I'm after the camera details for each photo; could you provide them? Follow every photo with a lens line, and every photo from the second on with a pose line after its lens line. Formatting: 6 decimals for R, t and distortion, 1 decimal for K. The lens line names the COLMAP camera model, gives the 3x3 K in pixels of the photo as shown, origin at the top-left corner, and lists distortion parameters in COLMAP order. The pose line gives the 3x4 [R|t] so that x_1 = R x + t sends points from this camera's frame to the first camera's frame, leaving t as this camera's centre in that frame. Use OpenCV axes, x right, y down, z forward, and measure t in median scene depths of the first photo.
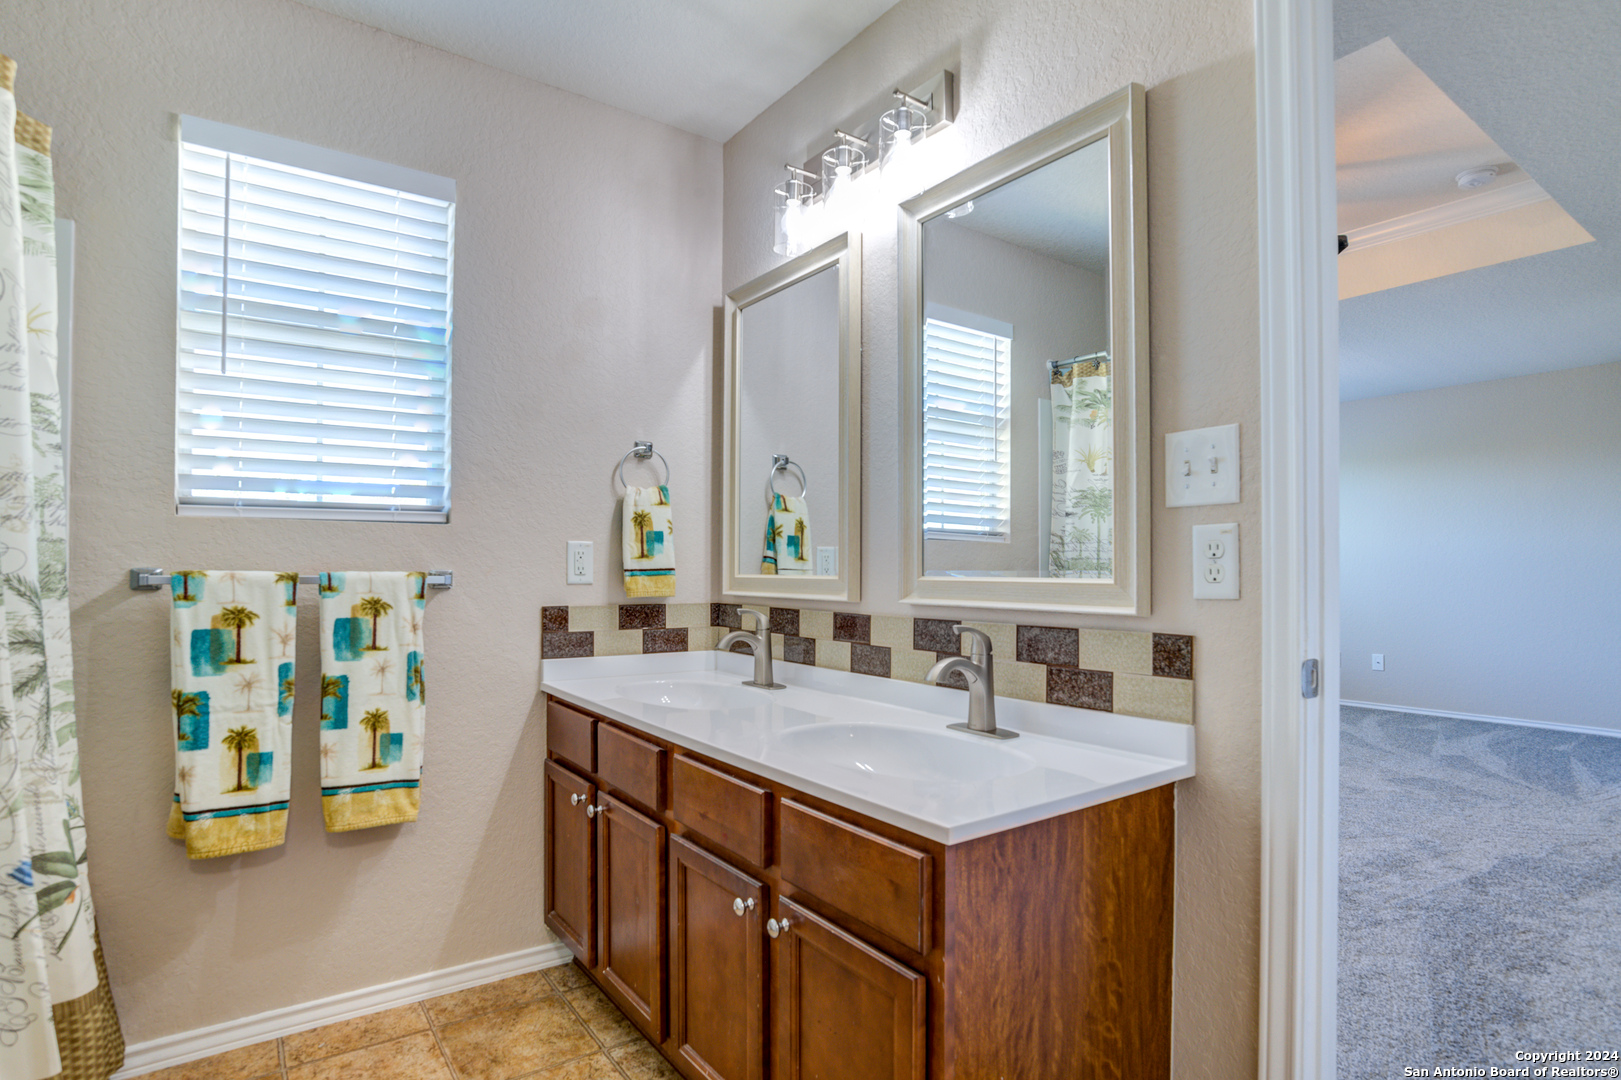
lens RADIAL K [[843.5, 0, 811.2], [0, 843.5, 555.9], [0, 0, 1]] dist [-0.002568, 0.001053]
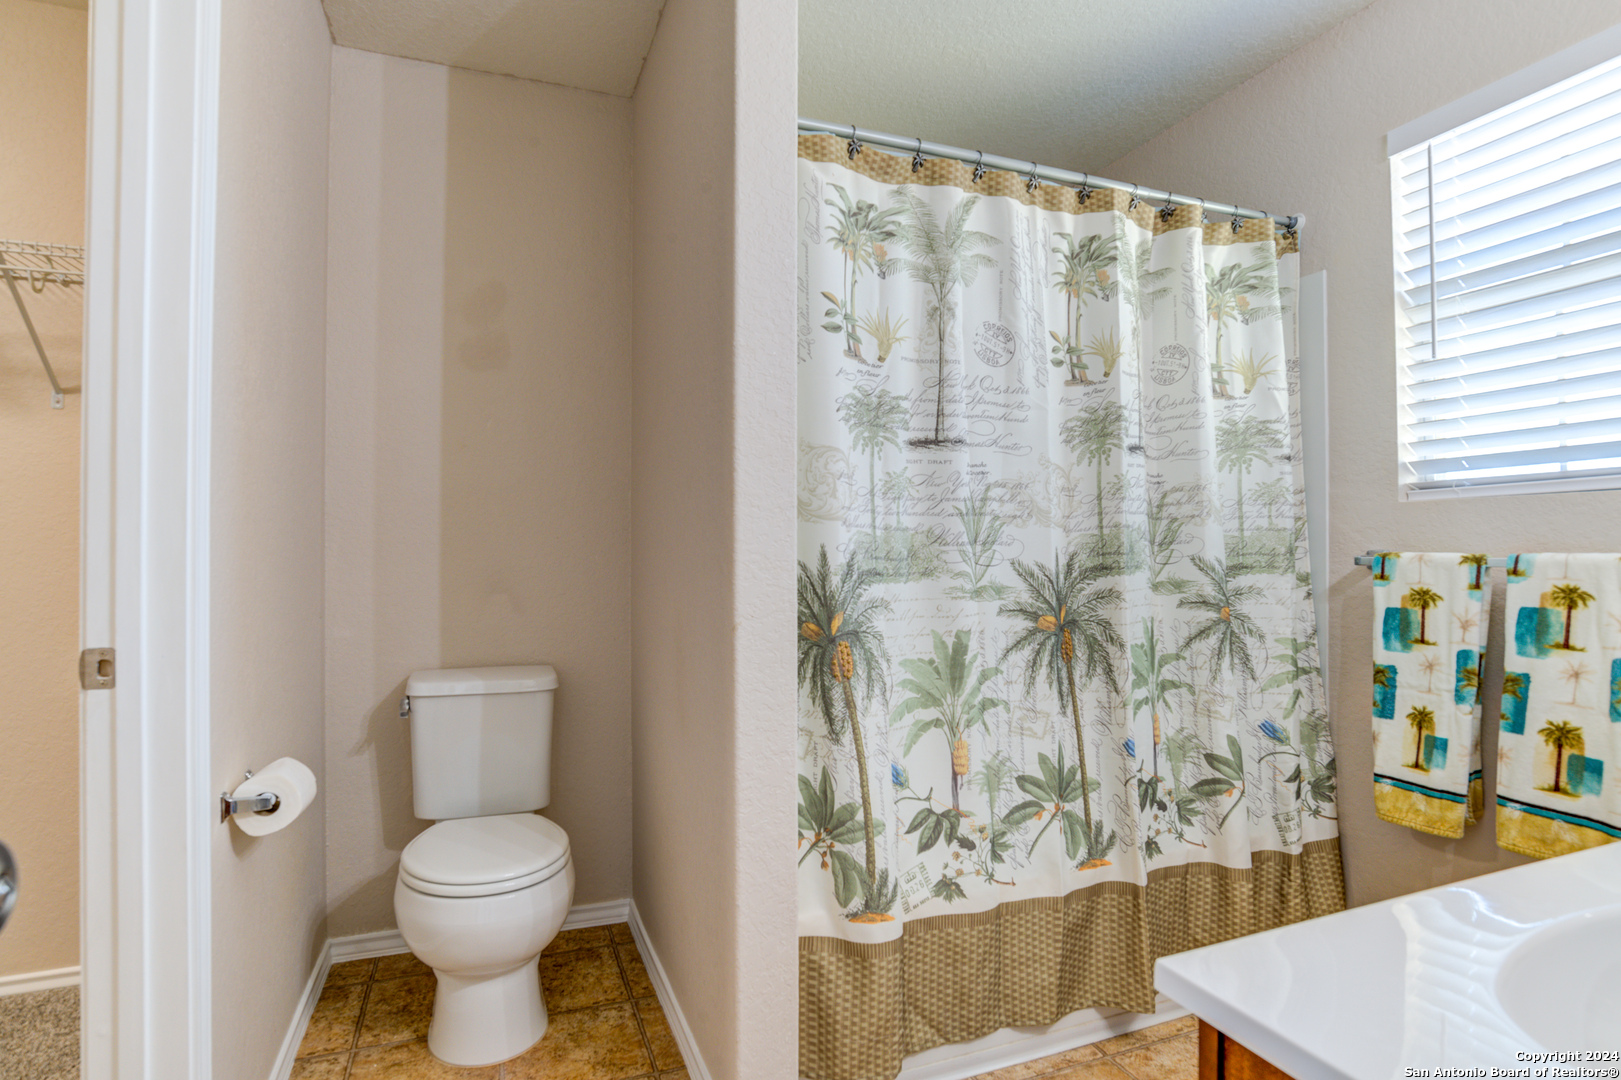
lens RADIAL K [[875.5, 0, 810.5], [0, 875.5, 544.9], [0, 0, 1]] dist [-0.058104, 0.023867]
pose [[-0.249172, -0.011285, -0.968393, 0.493851], [0.017460, 0.999717, -0.016143, 0.012265], [0.968302, -0.020931, -0.248905, 0.538118]]
